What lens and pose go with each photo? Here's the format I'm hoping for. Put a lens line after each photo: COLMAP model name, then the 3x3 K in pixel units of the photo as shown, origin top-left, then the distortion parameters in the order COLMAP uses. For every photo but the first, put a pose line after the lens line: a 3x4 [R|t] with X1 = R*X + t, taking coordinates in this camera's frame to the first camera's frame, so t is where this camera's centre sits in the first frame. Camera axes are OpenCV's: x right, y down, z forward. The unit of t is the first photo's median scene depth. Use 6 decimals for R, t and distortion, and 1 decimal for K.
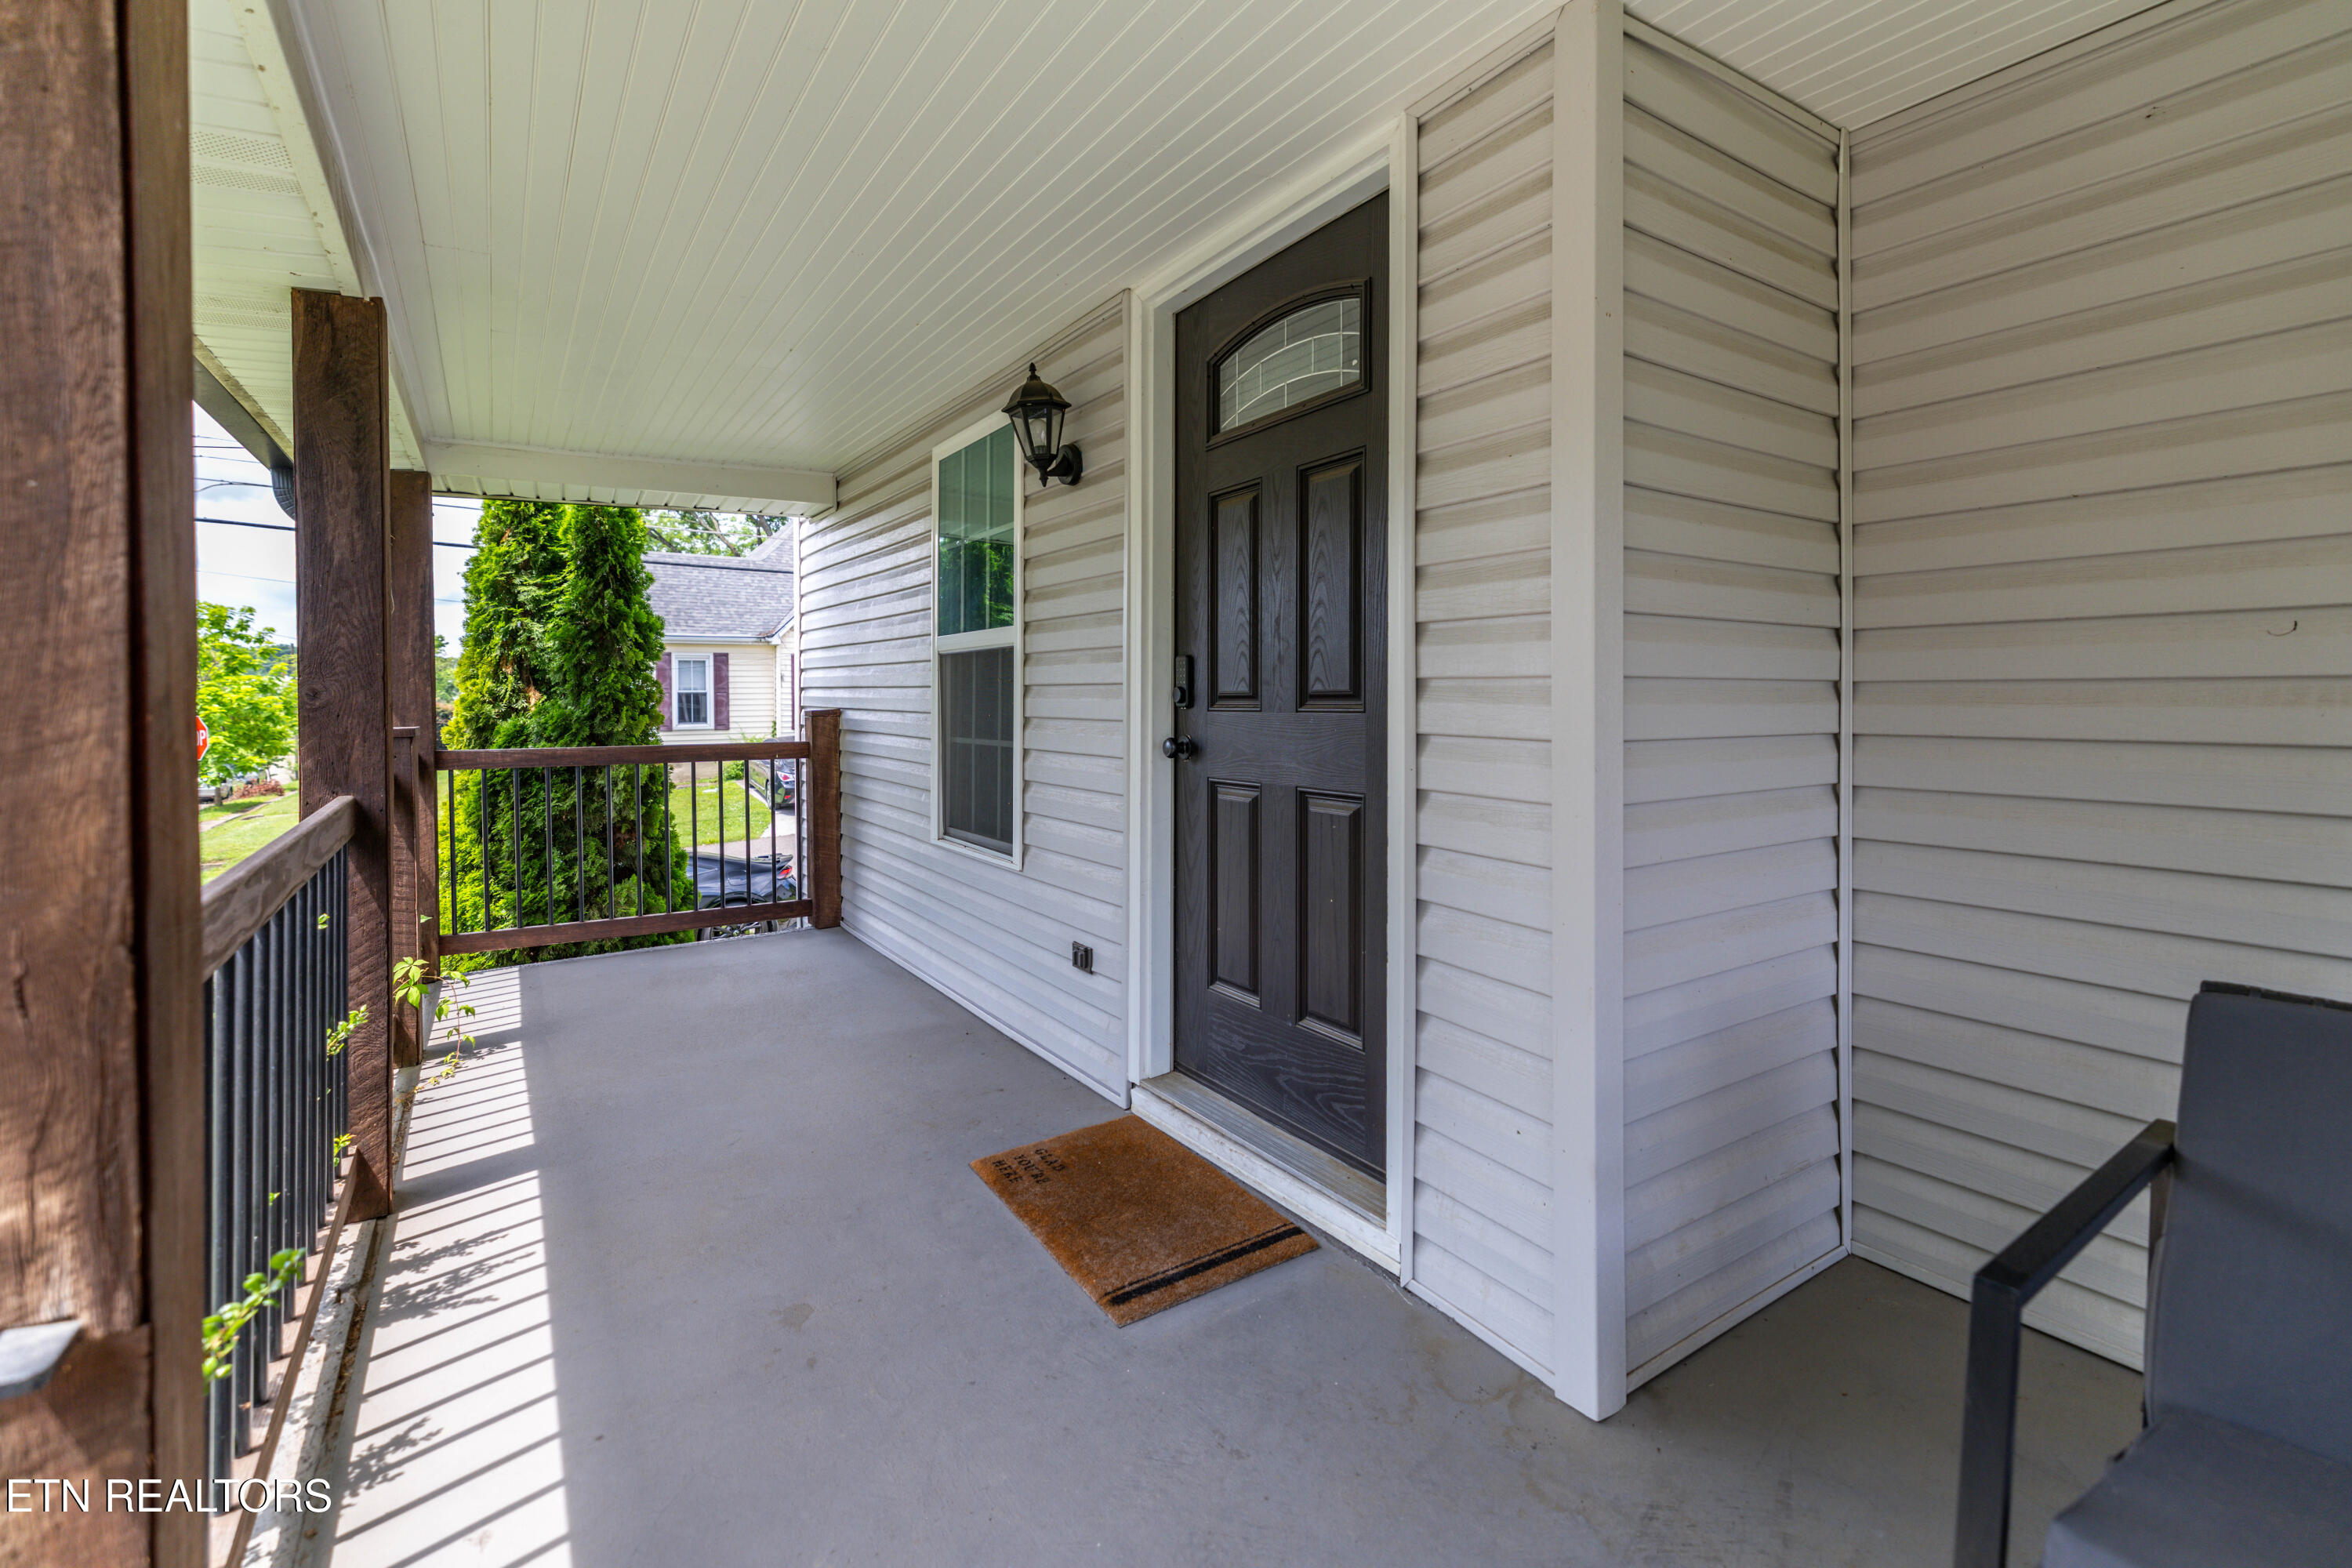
lens RADIAL K [[1046.0, 0, 1176.1], [0, 1046.0, 711.5], [0, 0, 1]] dist [-0.000741, 0.002037]
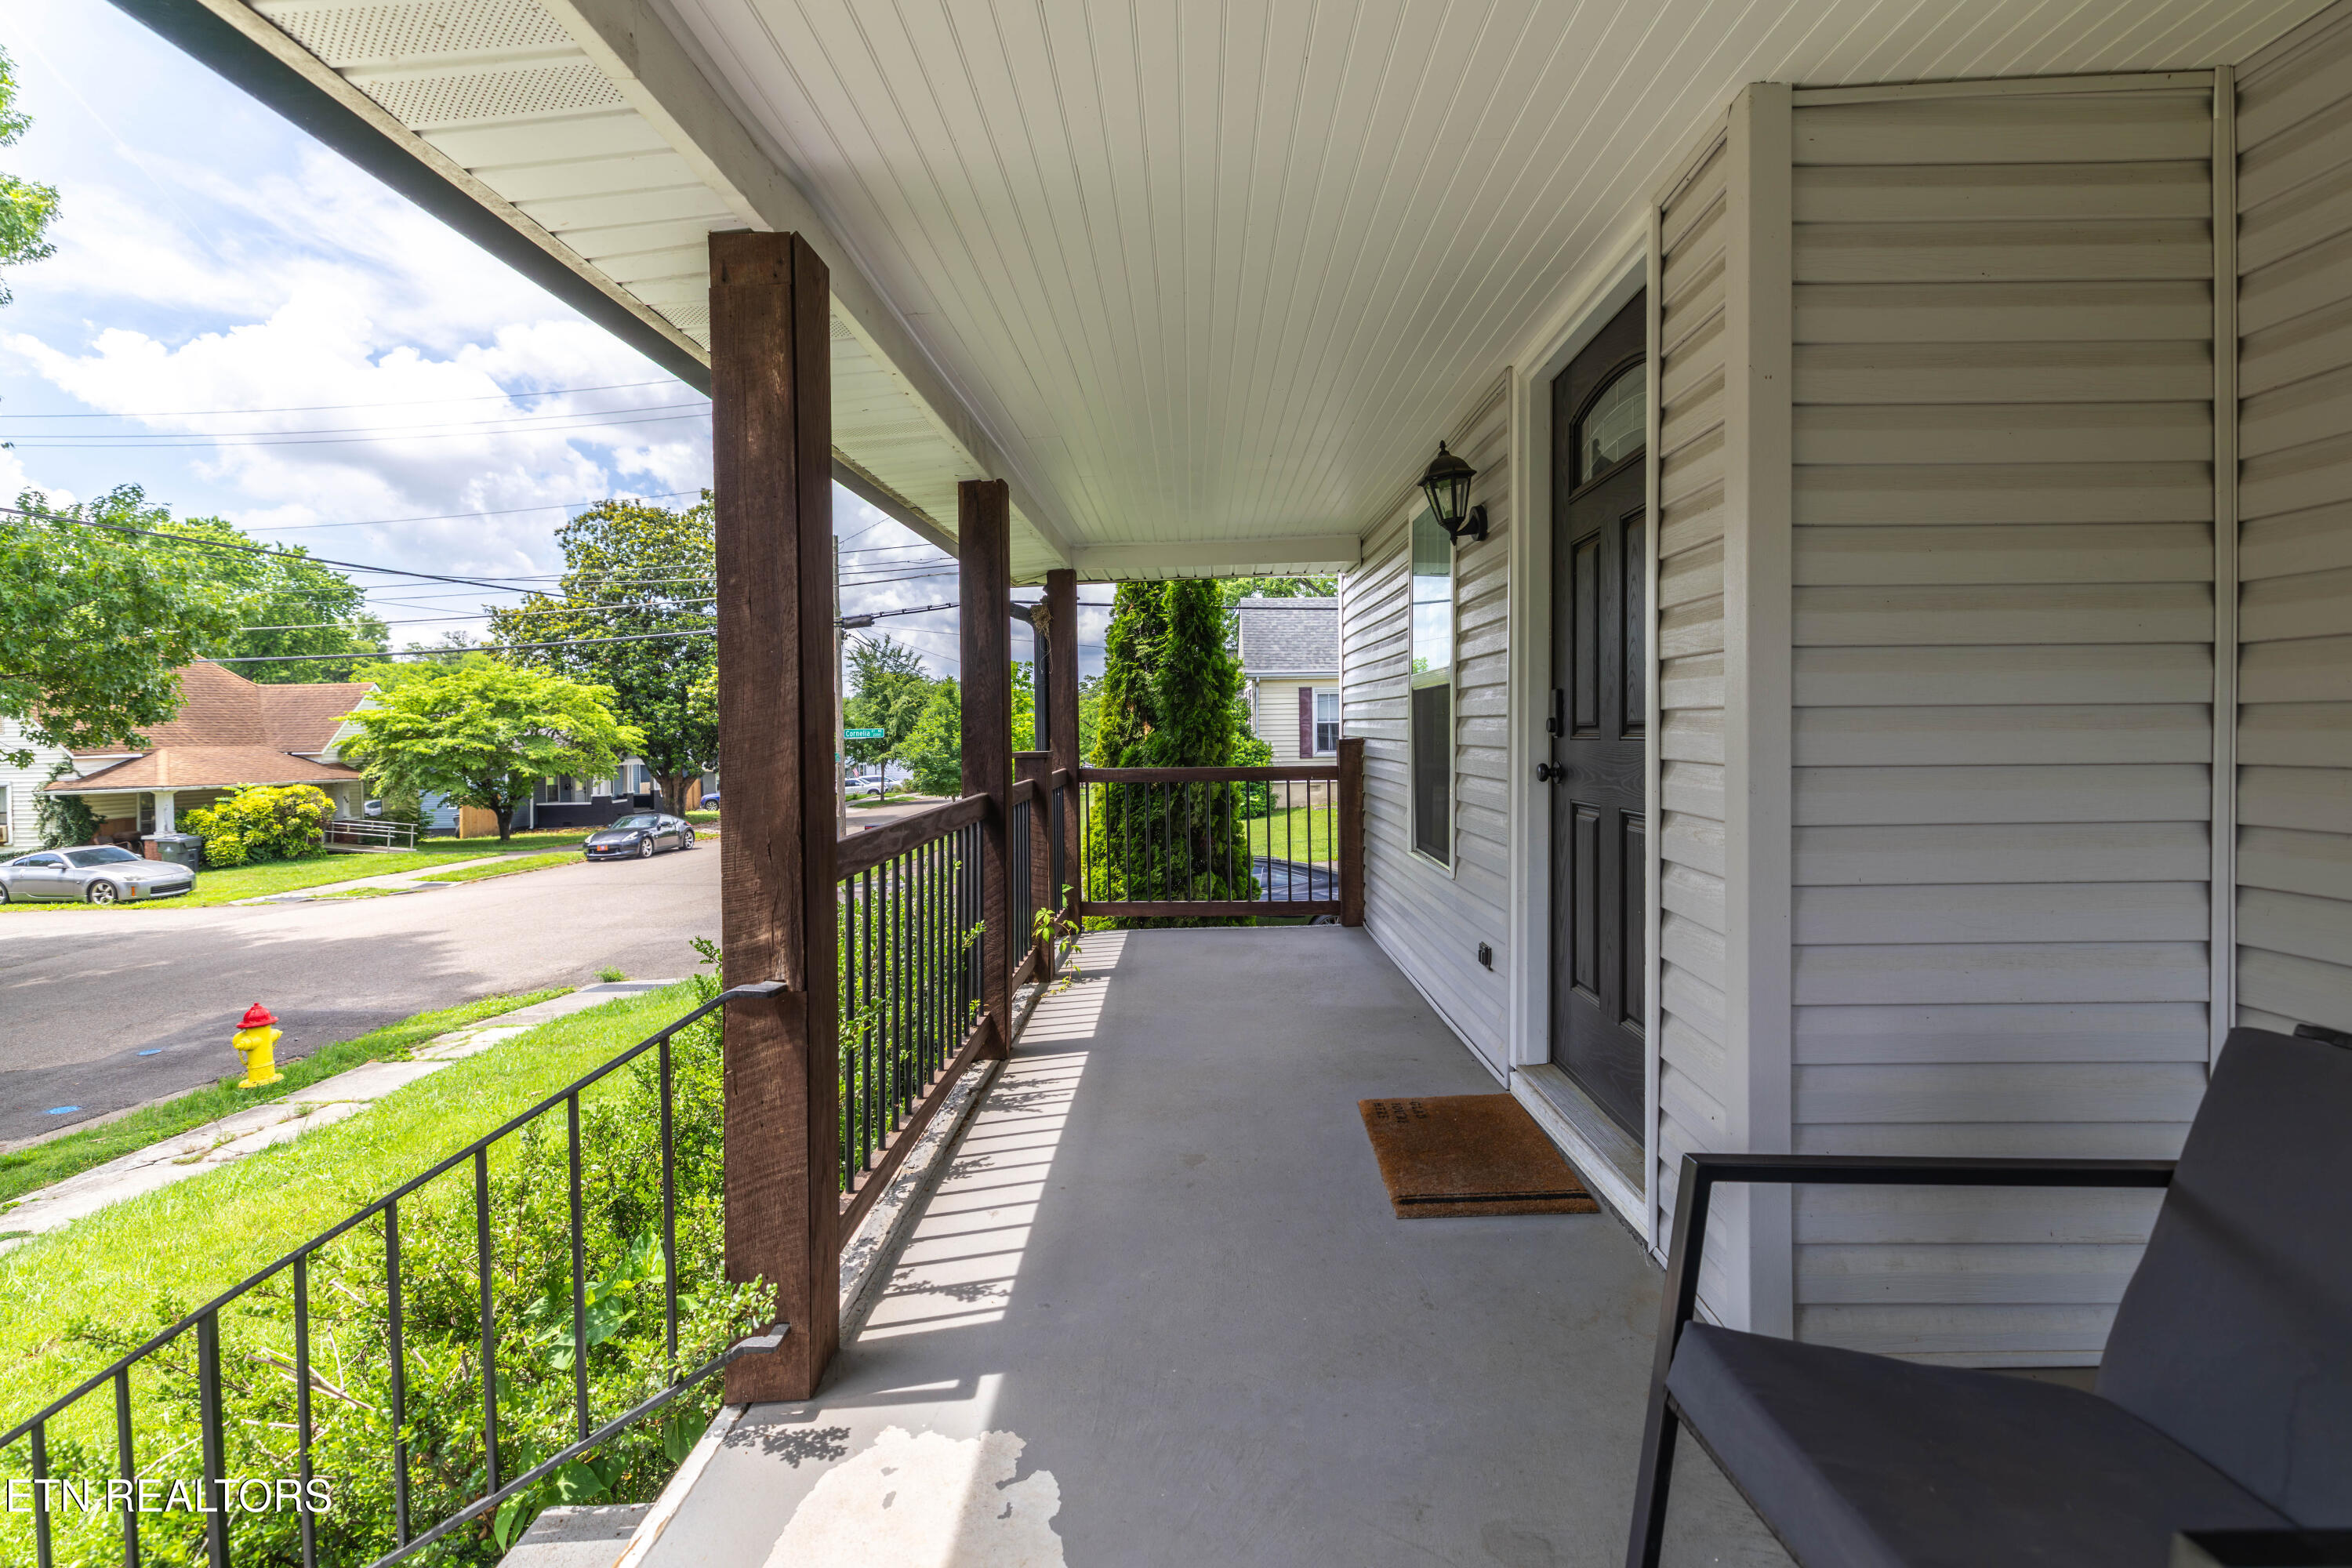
lens RADIAL K [[1046.0, 0, 1183.2], [0, 1046.0, 744.7], [0, 0, 1]] dist [-0.000741, 0.002037]
pose [[0.835770, 0.001148, -0.549079, 0.262837], [0.001364, 0.999990, 0.004167, 0.000009], [0.549078, -0.004231, 0.835760, -0.133412]]
